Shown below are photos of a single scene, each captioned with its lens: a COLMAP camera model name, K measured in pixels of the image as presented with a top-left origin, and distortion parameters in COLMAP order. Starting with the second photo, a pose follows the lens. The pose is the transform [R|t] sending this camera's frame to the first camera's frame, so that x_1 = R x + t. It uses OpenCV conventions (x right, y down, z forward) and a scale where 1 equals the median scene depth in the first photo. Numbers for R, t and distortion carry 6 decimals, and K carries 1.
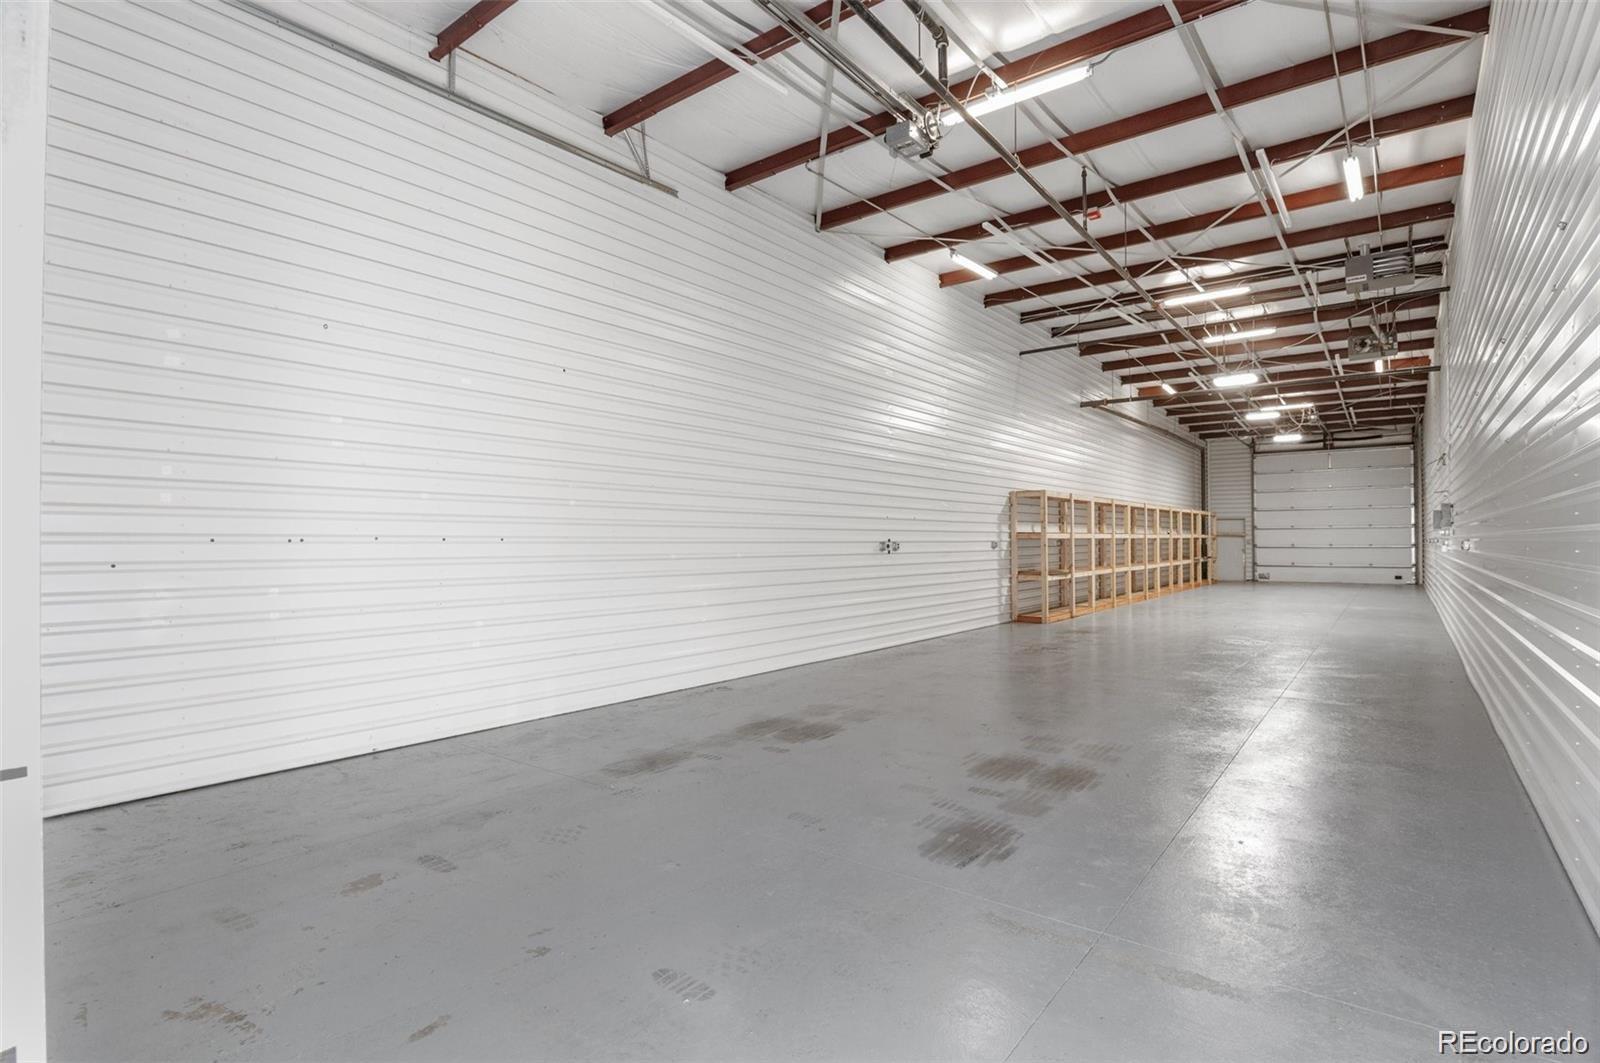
lens RADIAL K [[793.7, 0, 800.0], [0, 793.7, 531.5], [0, 0, 1]] dist [-0.028942, 0.000090]
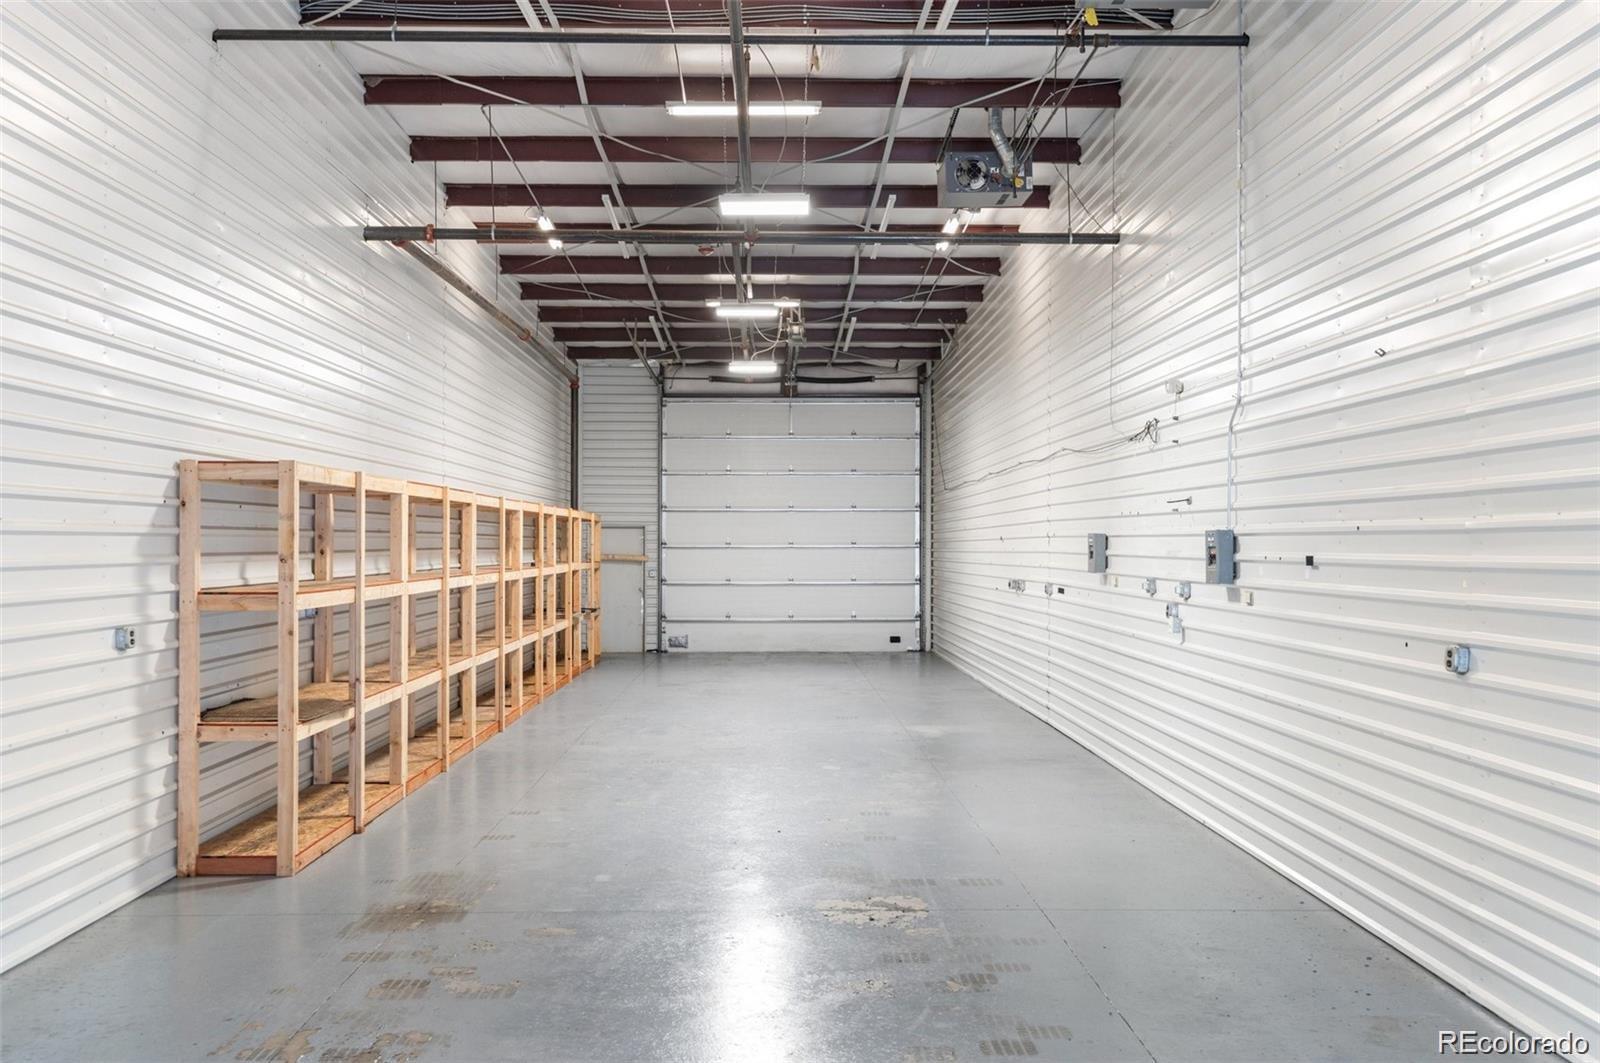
lens RADIAL K [[1548.4, 0, 800.0], [0, 1548.4, 531.5], [0, 0, 1]] dist [0.074303, 0.015978]
pose [[0.782769, 0.012149, 0.622194, 0.050241], [-0.013438, 0.999906, -0.002618, -0.017118], [-0.622167, -0.006312, 0.782859, 0.252550]]
